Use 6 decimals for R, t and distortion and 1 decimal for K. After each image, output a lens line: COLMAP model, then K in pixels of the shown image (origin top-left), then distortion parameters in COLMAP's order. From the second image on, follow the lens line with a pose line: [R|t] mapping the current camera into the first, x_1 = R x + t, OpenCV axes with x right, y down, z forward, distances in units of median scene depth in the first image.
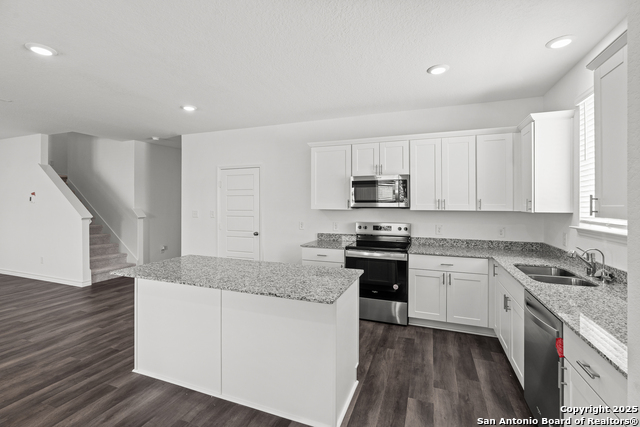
lens RADIAL K [[285.0, 0, 317.9], [0, 285.0, 200.9], [0, 0, 1]] dist [-0.001417, -0.000064]
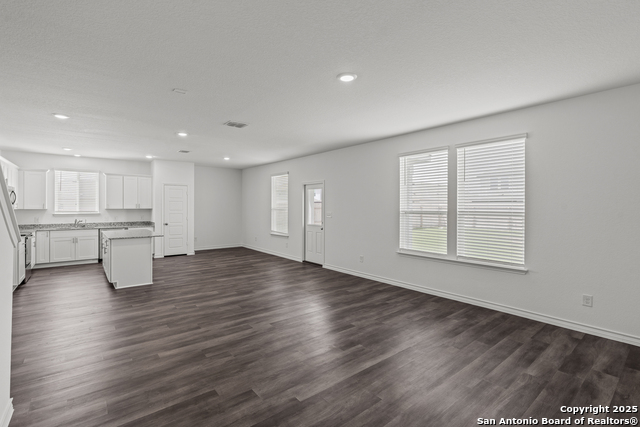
lens RADIAL K [[292.3, 0, 322.3], [0, 292.3, 211.0], [0, 0, 1]] dist [-0.003233, 0.000112]
pose [[-0.872926, -0.013533, 0.487664, -1.370635], [-0.007964, 0.999877, 0.013491, 0.011478], [-0.487787, 0.007893, -0.872927, 1.114242]]
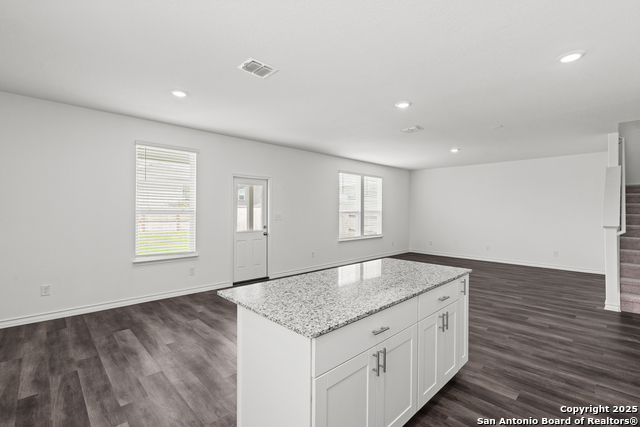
lens RADIAL K [[292.3, 0, 322.3], [0, 292.3, 211.0], [0, 0, 1]] dist [-0.003233, 0.000112]
pose [[-0.417619, -0.003676, -0.908615, 0.264804], [-0.004518, 0.999988, -0.001969, 0.024867], [0.908611, 0.003283, -0.417630, 0.595596]]
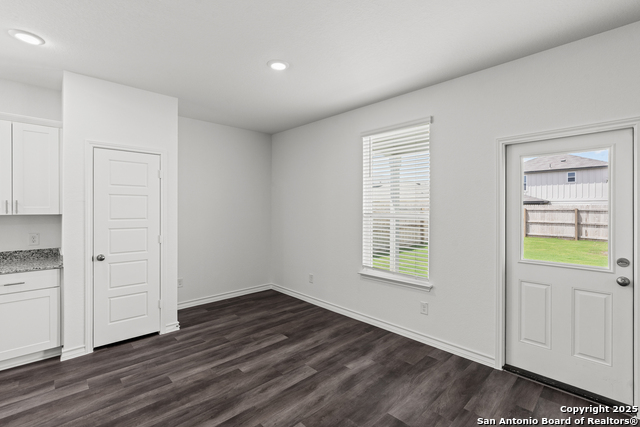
lens RADIAL K [[288.3, 0, 310.0], [0, 288.3, 209.6], [0, 0, 1]] dist [-0.003756, -0.000549]
pose [[-0.898472, -0.006242, 0.438986, -0.470136], [-0.007247, 0.999974, -0.000613, 0.014784], [-0.438971, -0.003732, -0.898494, 0.464679]]
